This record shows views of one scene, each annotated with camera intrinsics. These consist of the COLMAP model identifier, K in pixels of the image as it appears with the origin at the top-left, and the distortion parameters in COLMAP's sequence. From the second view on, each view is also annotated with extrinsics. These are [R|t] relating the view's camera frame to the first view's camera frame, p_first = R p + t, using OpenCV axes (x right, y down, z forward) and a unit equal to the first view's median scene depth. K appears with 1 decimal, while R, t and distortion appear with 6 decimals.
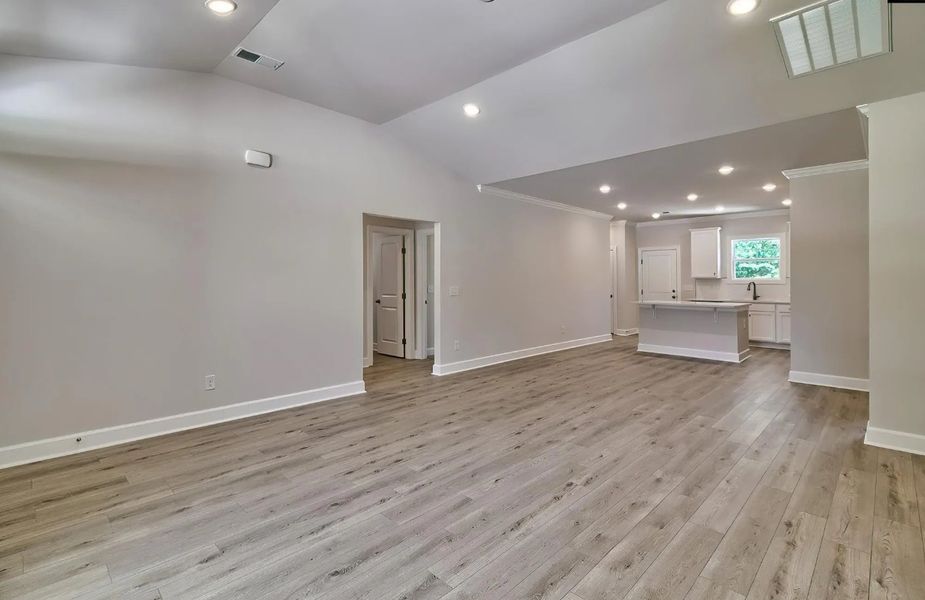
lens RADIAL K [[437.7, 0, 465.2], [0, 437.7, 281.6], [0, 0, 1]] dist [0.003712, 0.000780]
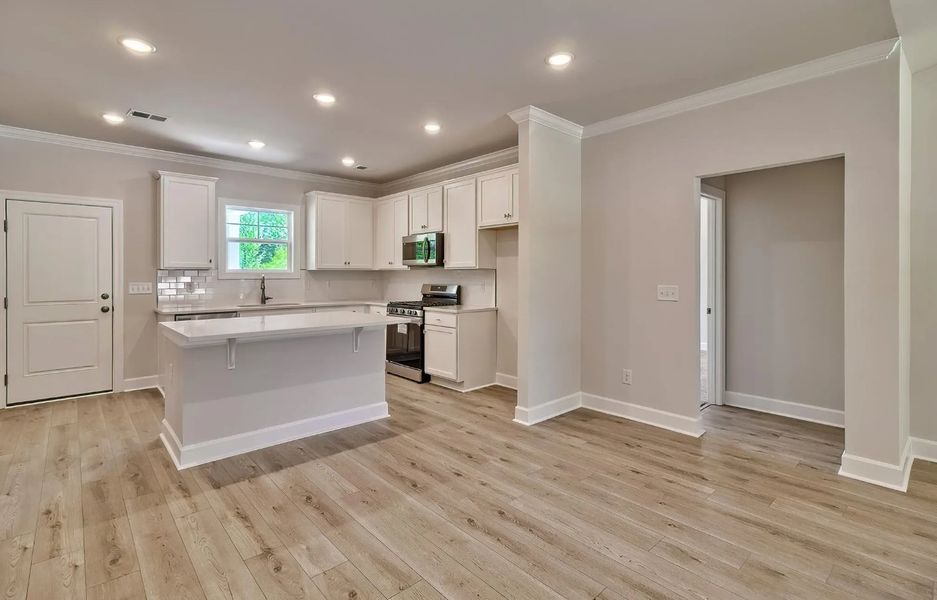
lens RADIAL K [[441.5, 0, 477.9], [0, 441.5, 274.8], [0, 0, 1]] dist [0.002048, 0.001494]
pose [[0.036446, -0.003194, 0.999331, 0.019441], [0.001968, 0.999993, 0.003124, -0.001296], [-0.999334, 0.001853, 0.036452, 0.607820]]
